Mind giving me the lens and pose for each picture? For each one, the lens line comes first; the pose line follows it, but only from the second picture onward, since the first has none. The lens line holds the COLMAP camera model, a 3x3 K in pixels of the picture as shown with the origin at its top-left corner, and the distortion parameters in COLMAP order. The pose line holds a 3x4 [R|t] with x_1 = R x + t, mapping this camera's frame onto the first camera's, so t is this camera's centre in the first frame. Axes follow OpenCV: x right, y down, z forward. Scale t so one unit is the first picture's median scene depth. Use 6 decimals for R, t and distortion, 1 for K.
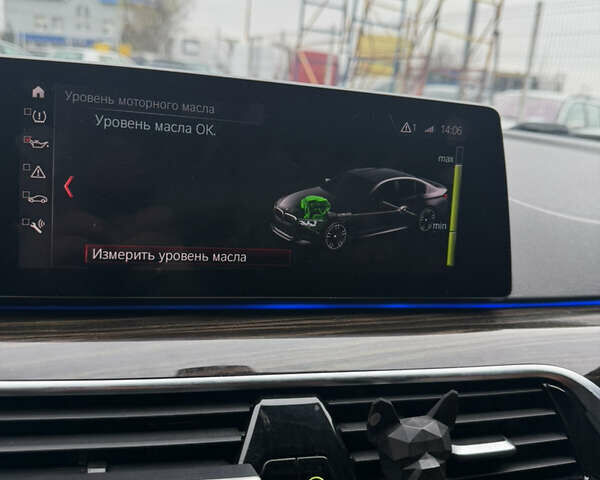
lens RADIAL K [[580.4, 0, 295.9], [0, 580.4, 241.7], [0, 0, 1]] dist [0.000125, 0.000000]
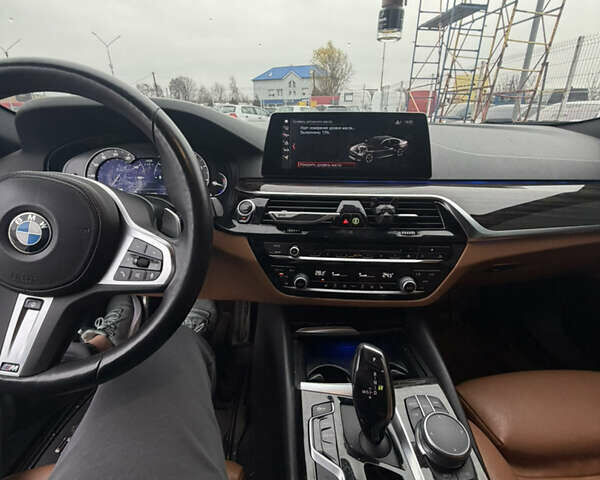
lens RADIAL K [[316.2, 0, 300.0], [0, 316.2, 242.0], [0, 0, 1]] dist [-0.000387, 0.001667]
pose [[0.945692, 0.027119, -0.323931, 0.281616], [0.007978, 0.994277, 0.106530, 0.260432], [0.324967, -0.103329, 0.940064, -0.843370]]
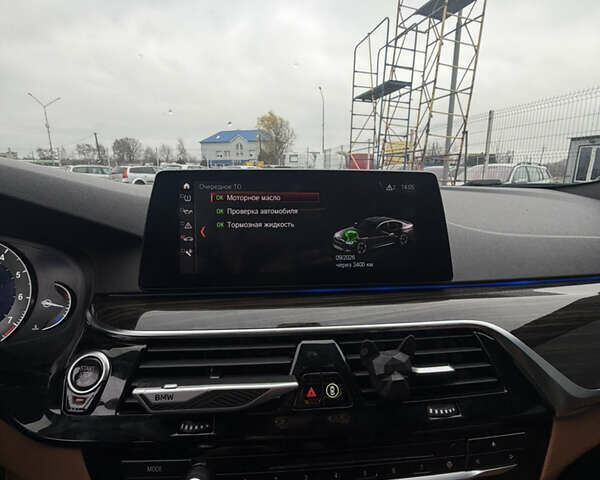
lens RADIAL K [[316.2, 0, 297.9], [0, 316.2, 243.0], [0, 0, 1]] dist [-0.000387, 0.001667]
pose [[0.982254, -0.056178, -0.178944, 0.100534], [0.046424, 0.997222, -0.058242, 0.017540], [0.181719, 0.048901, 0.982134, 0.000507]]
